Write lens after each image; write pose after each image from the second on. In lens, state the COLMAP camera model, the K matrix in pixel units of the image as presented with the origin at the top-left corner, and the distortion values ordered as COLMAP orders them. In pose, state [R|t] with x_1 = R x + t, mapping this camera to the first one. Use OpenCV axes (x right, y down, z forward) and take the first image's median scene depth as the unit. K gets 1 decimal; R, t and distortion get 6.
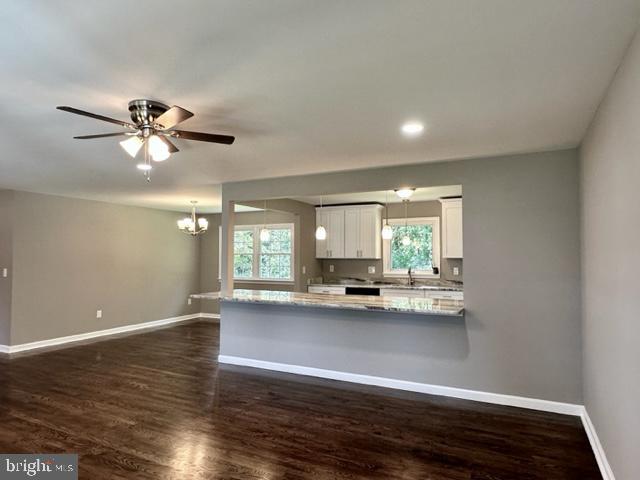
lens RADIAL K [[394.6, 0, 327.1], [0, 394.6, 239.4], [0, 0, 1]] dist [-0.005281, 0.001694]
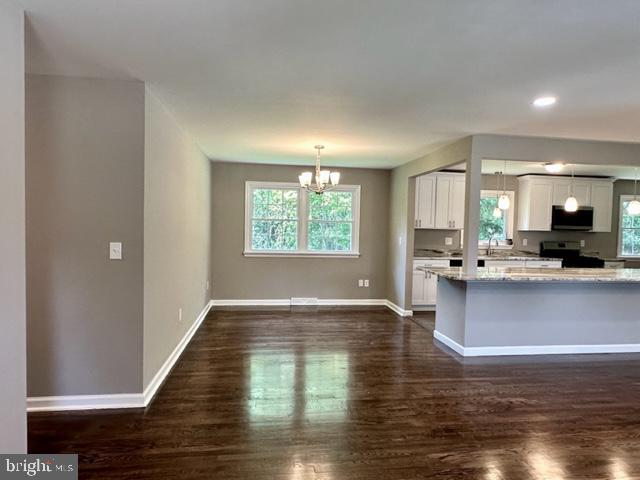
lens RADIAL K [[394.6, 0, 324.2], [0, 394.6, 256.1], [0, 0, 1]] dist [-0.005281, 0.001694]
pose [[0.841520, -0.023608, 0.539710, -0.706945], [-0.046165, 0.992248, 0.115384, 0.016762], [-0.538250, -0.122014, 0.833906, 0.362038]]
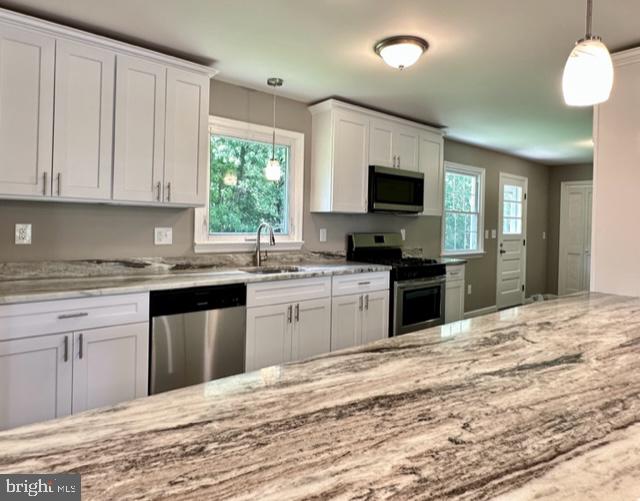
lens RADIAL K [[406.2, 0, 329.4], [0, 406.2, 224.1], [0, 0, 1]] dist [0.004311, 0.002198]
pose [[0.417854, 0.005937, 0.908495, -0.193185], [-0.067743, 0.997398, 0.024640, 0.046905], [-0.905985, -0.071840, 0.417169, 0.714424]]
